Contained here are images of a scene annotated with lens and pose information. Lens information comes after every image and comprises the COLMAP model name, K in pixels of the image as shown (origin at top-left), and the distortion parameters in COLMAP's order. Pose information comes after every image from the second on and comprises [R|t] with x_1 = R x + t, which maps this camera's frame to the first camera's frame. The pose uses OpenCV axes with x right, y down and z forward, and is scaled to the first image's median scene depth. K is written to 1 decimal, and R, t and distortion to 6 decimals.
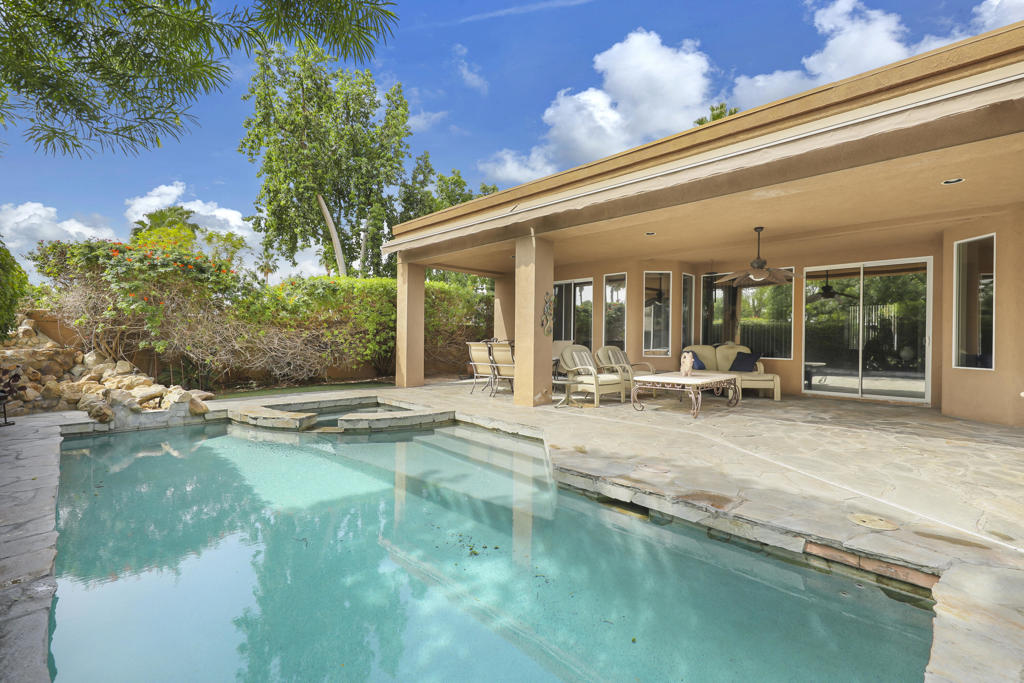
lens RADIAL K [[463.3, 0, 512.3], [0, 463.3, 338.8], [0, 0, 1]] dist [-0.001394, -0.000185]
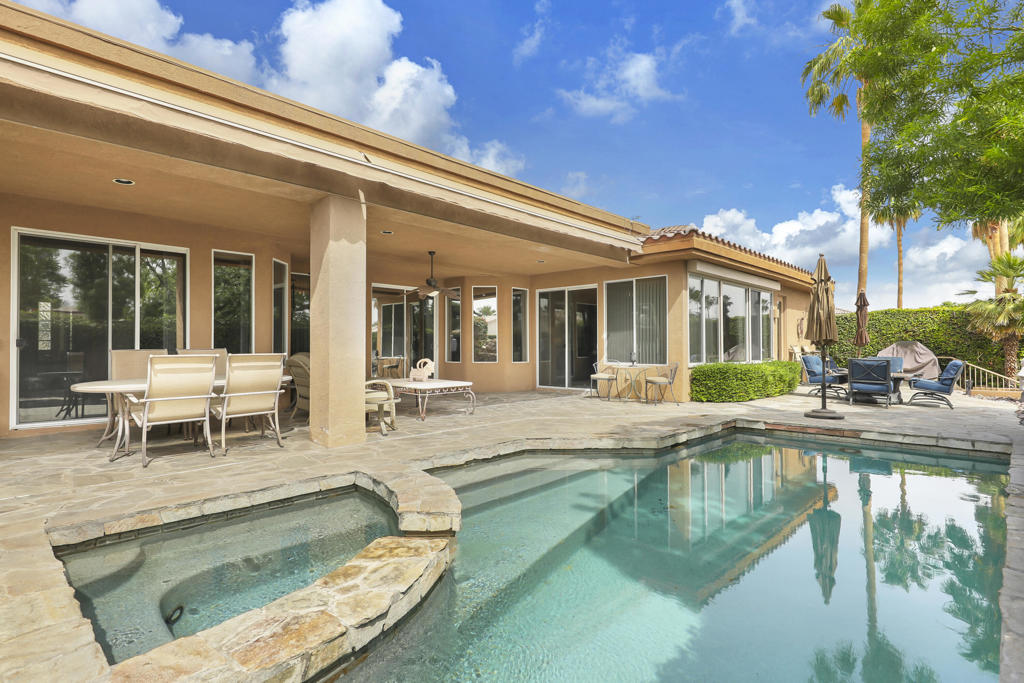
lens RADIAL K [[536.5, 0, 511.9], [0, 536.5, 346.1], [0, 0, 1]] dist [0.006029, 0.000306]
pose [[-0.058635, -0.007009, 0.998255, -0.848092], [-0.008909, 0.999939, 0.006498, -0.009050], [-0.998240, -0.008513, -0.058694, 0.869013]]
